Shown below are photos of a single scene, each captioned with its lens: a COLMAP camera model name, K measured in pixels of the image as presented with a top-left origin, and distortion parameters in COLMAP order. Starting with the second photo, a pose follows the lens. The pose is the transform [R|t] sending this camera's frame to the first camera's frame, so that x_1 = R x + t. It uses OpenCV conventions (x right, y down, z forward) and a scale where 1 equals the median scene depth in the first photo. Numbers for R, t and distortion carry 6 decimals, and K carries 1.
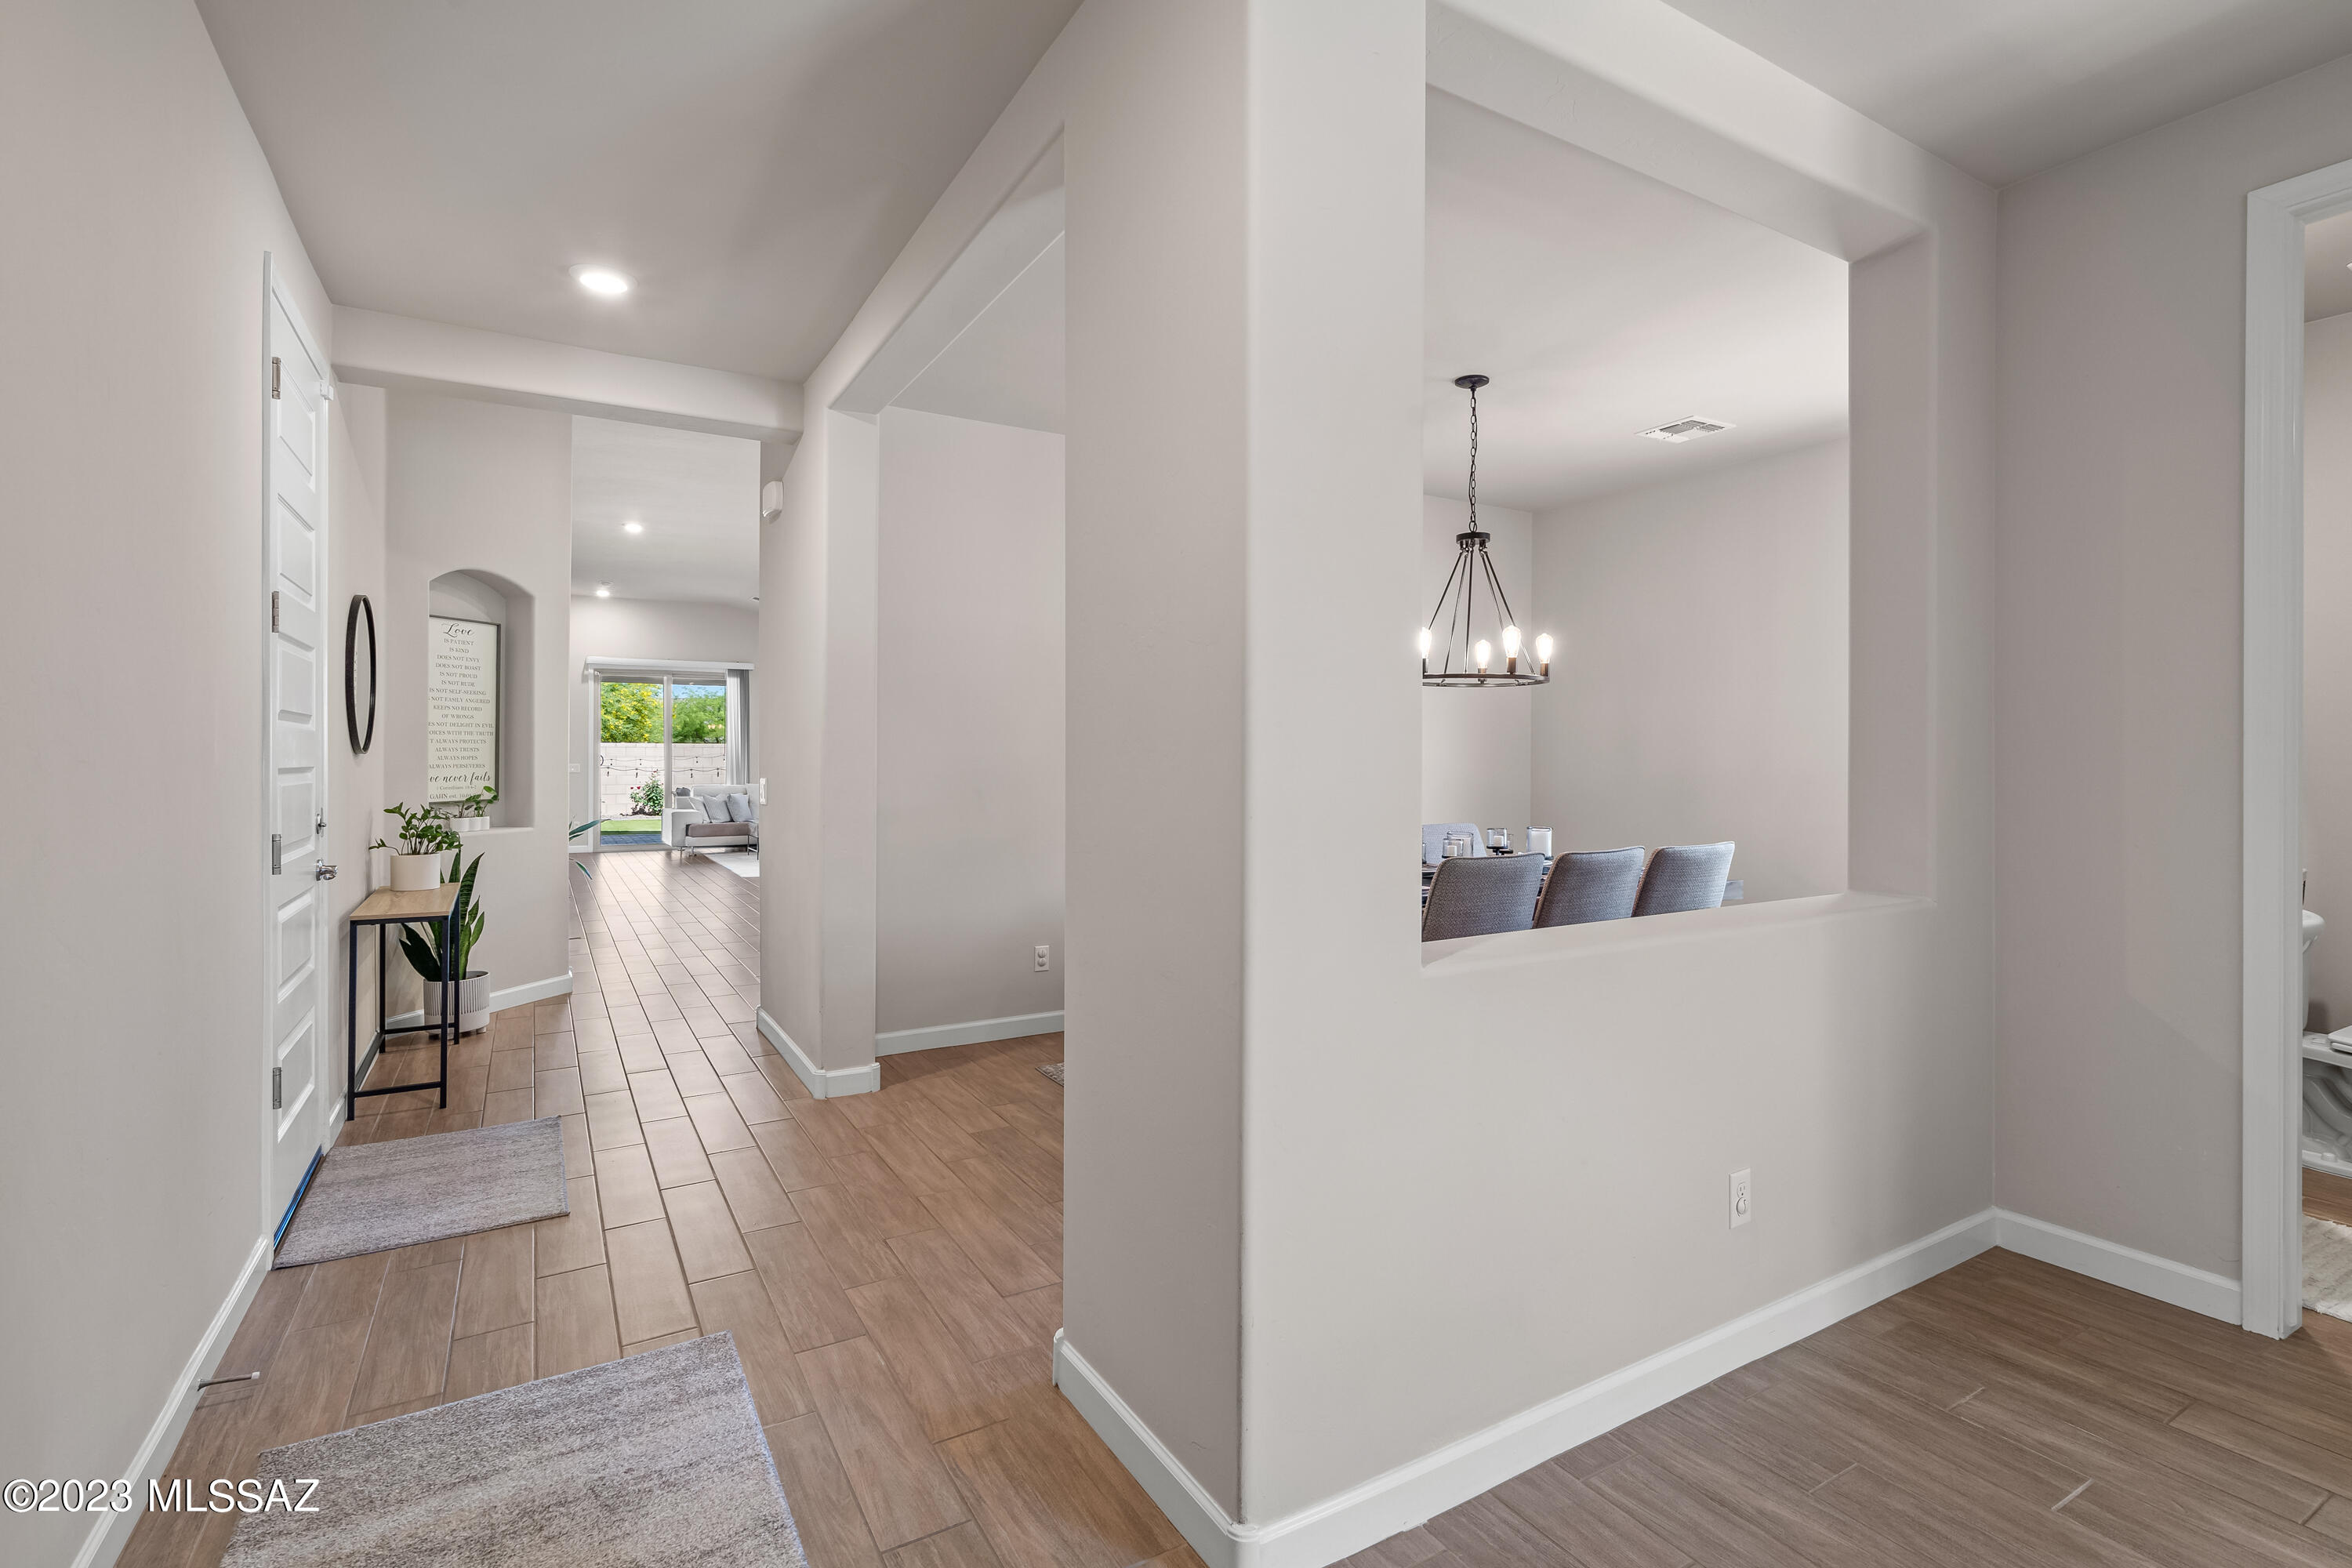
lens RADIAL K [[1088.1, 0, 1174.2], [0, 1088.1, 753.9], [0, 0, 1]] dist [-0.004602, 0.002060]
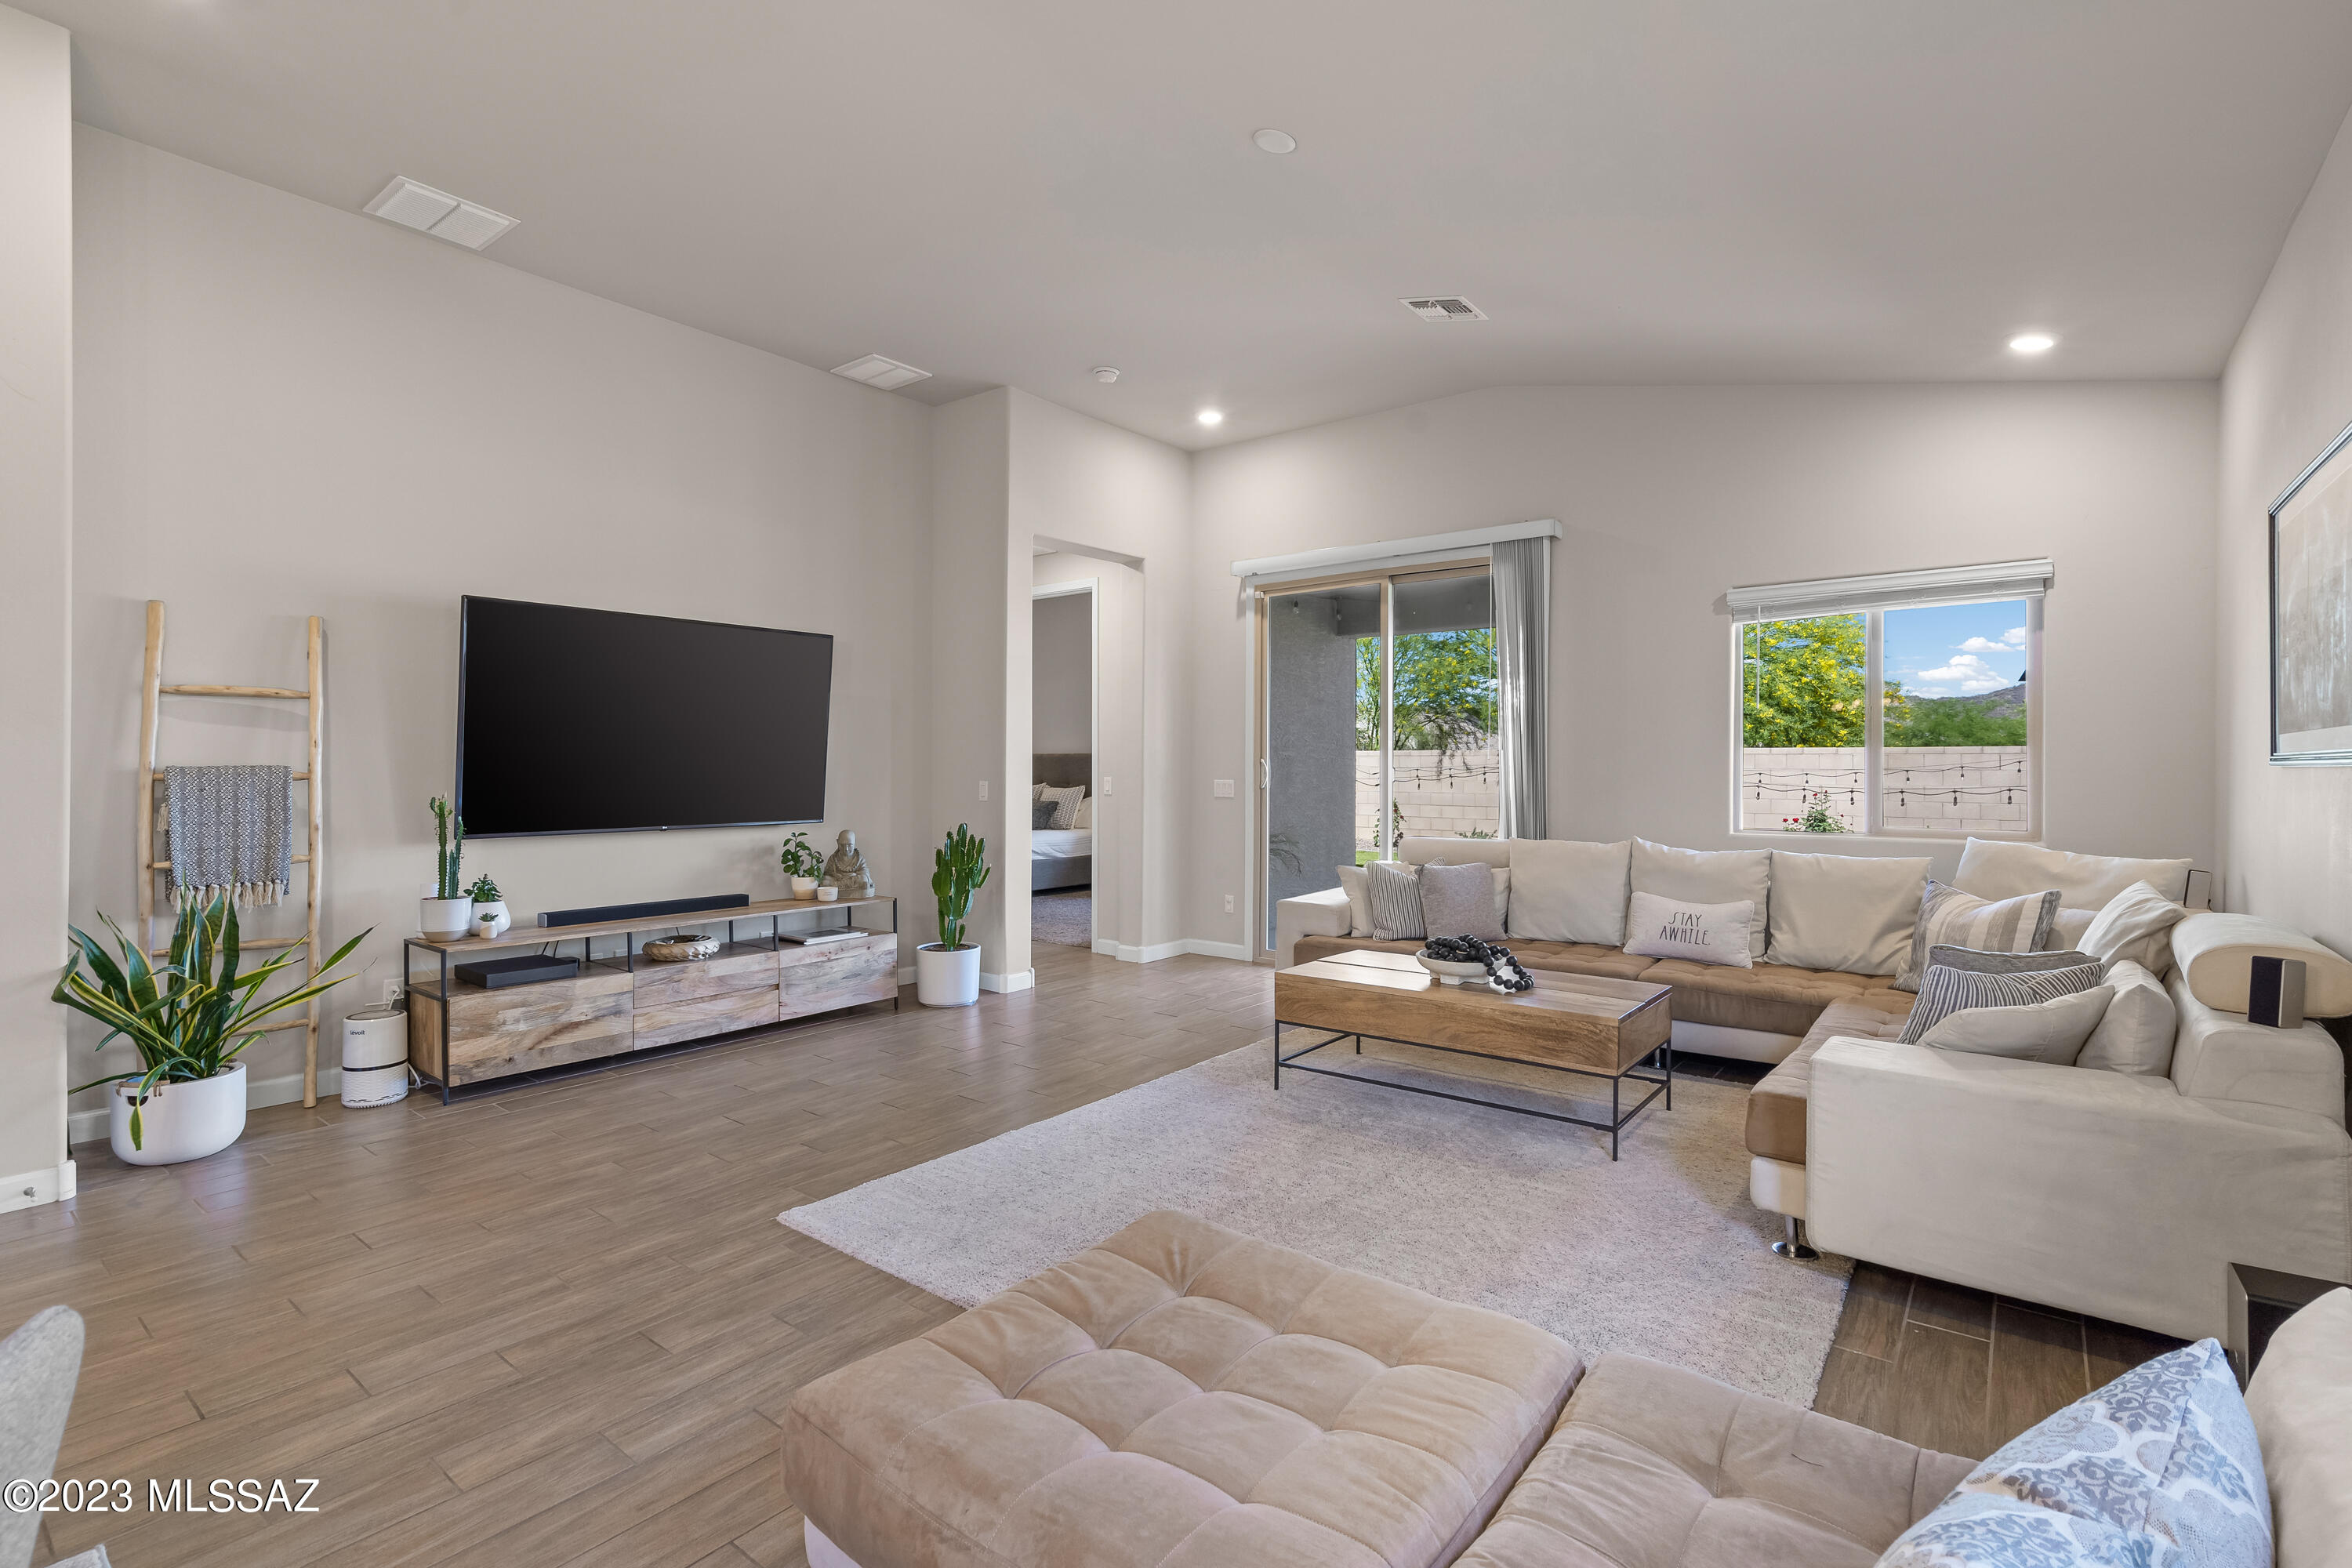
lens RADIAL K [[1088.1, 0, 1185.5], [0, 1088.1, 768.9], [0, 0, 1]] dist [-0.004602, 0.002060]
pose [[0.371025, 0.002525, -0.928620, -0.086556], [-0.001111, 0.999997, 0.002276, 0.002736], [0.928622, 0.000187, 0.371026, 0.758121]]
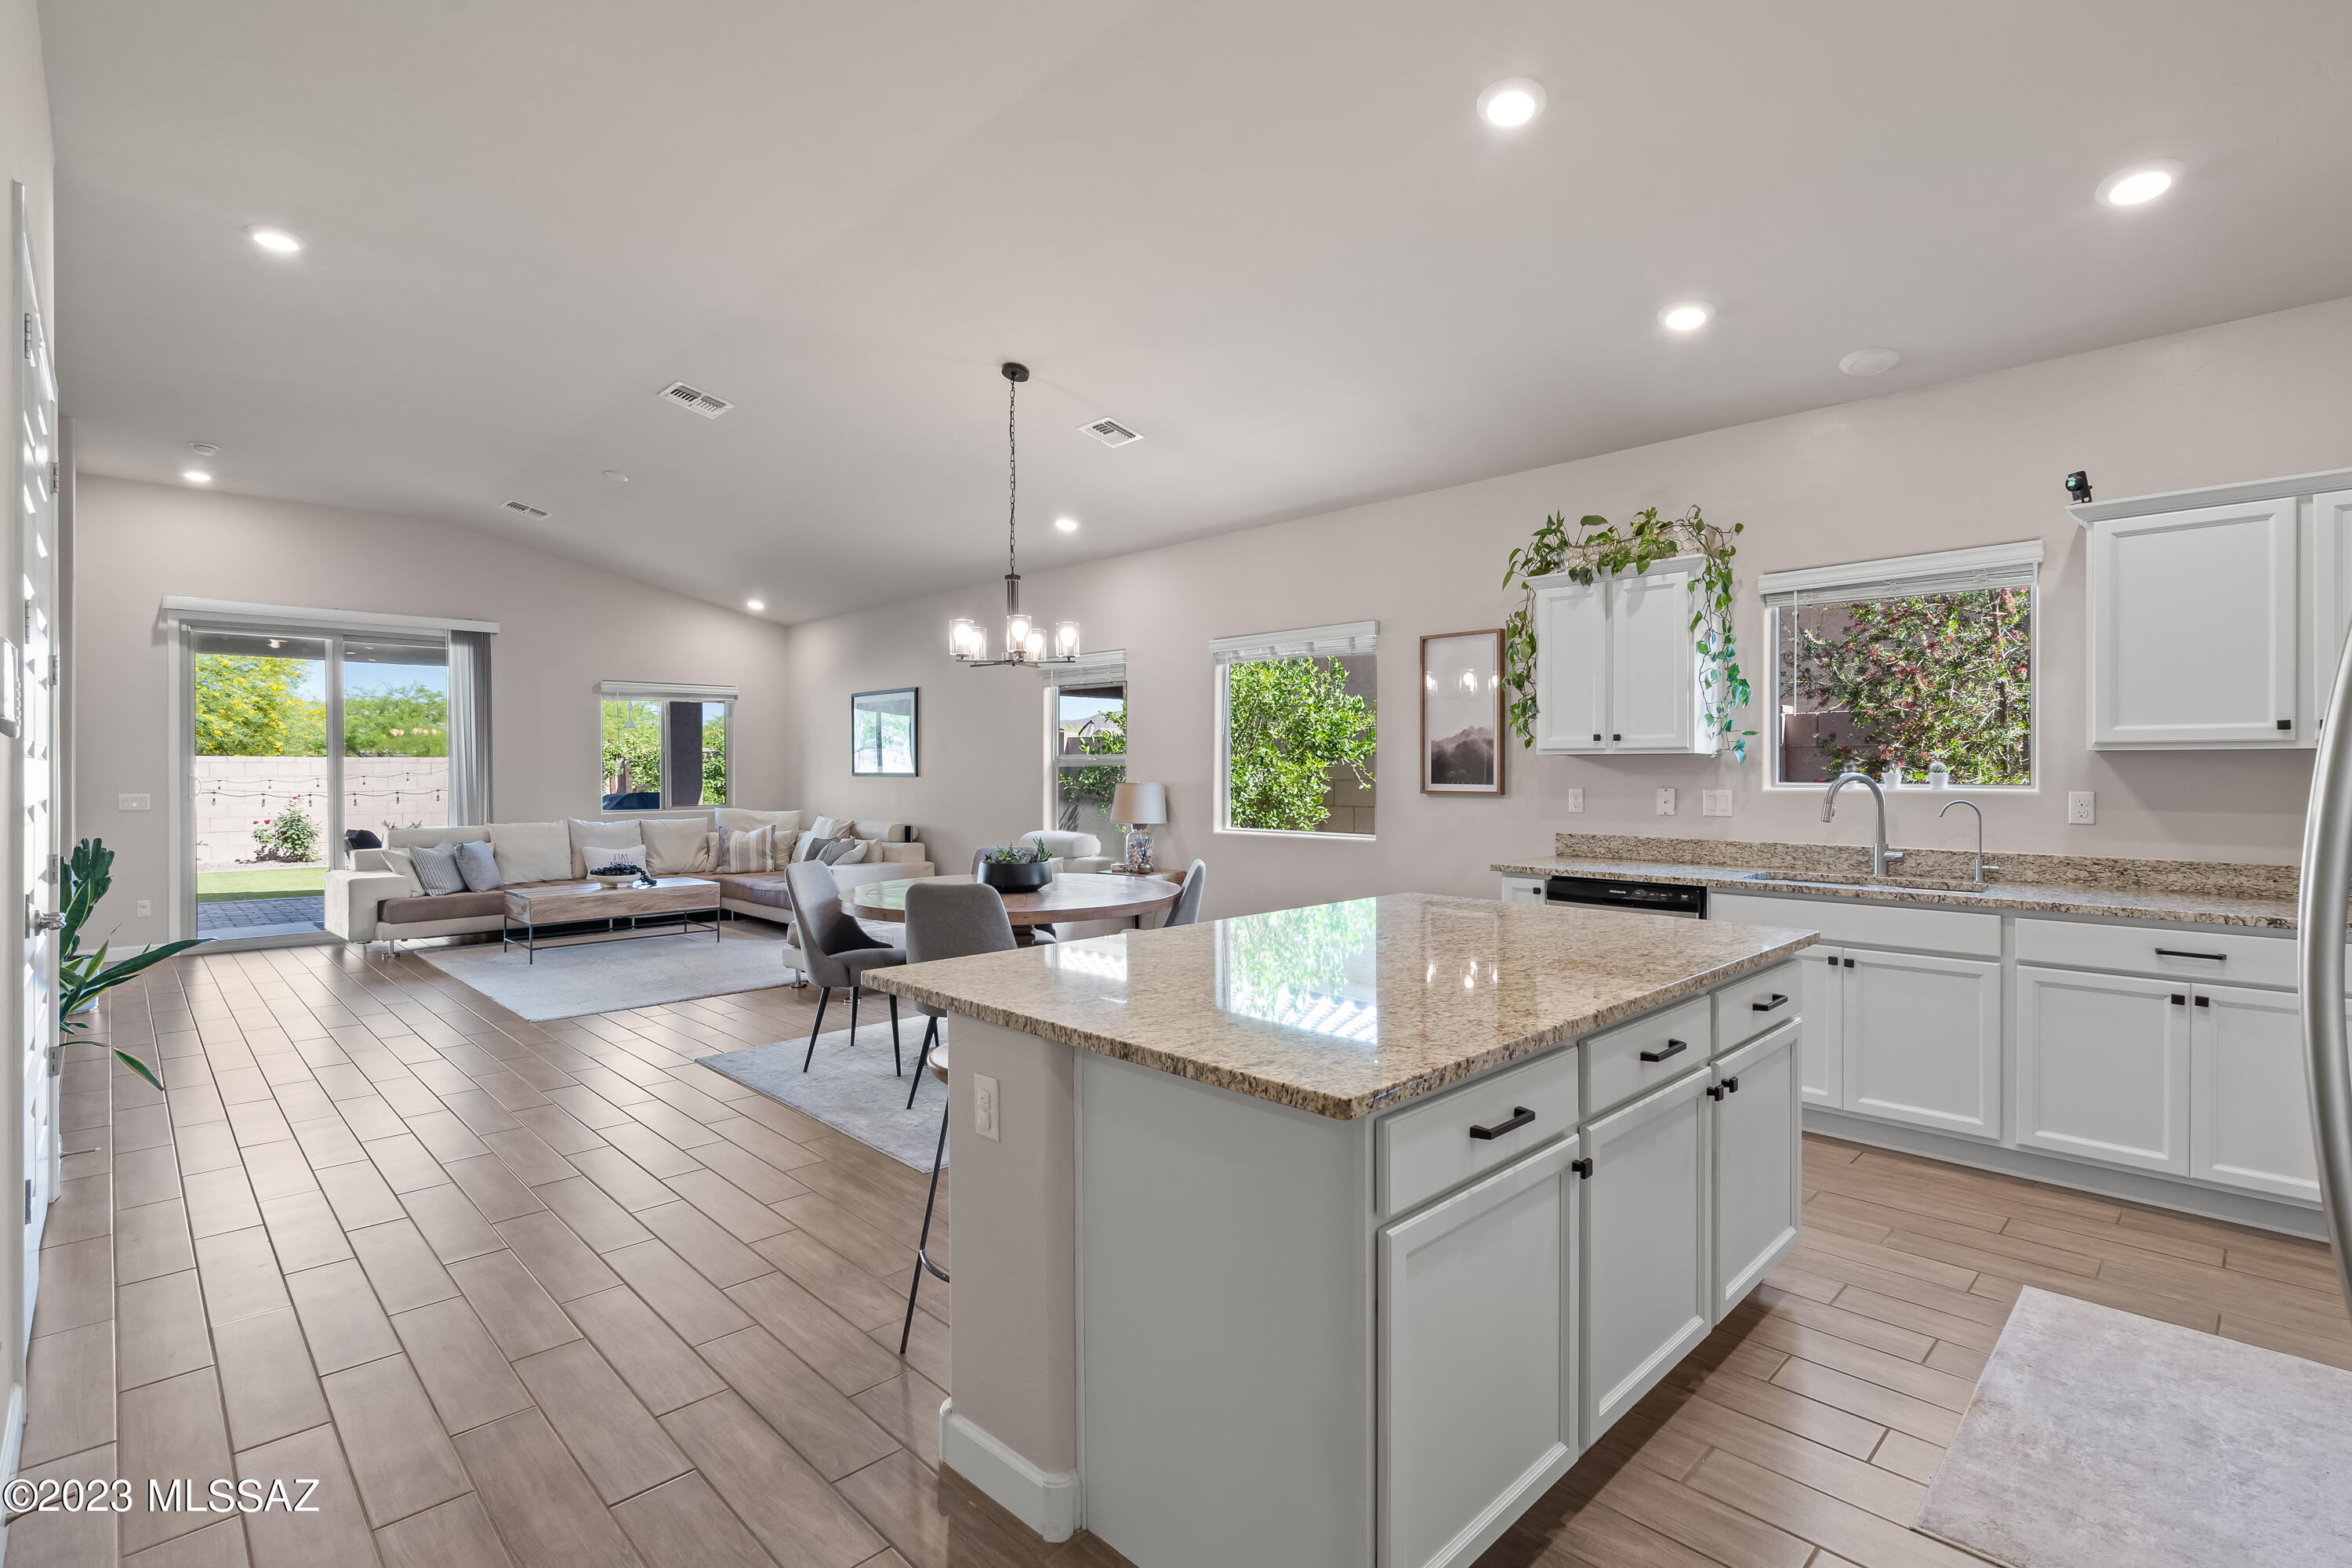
lens RADIAL K [[1088.1, 0, 1179.6], [0, 1088.1, 770.0], [0, 0, 1]] dist [-0.004602, 0.002060]
pose [[0.969711, -0.003951, 0.244222, -0.173003], [0.003217, 0.999989, 0.003403, -0.002751], [-0.244233, -0.002514, 0.969713, 0.334210]]
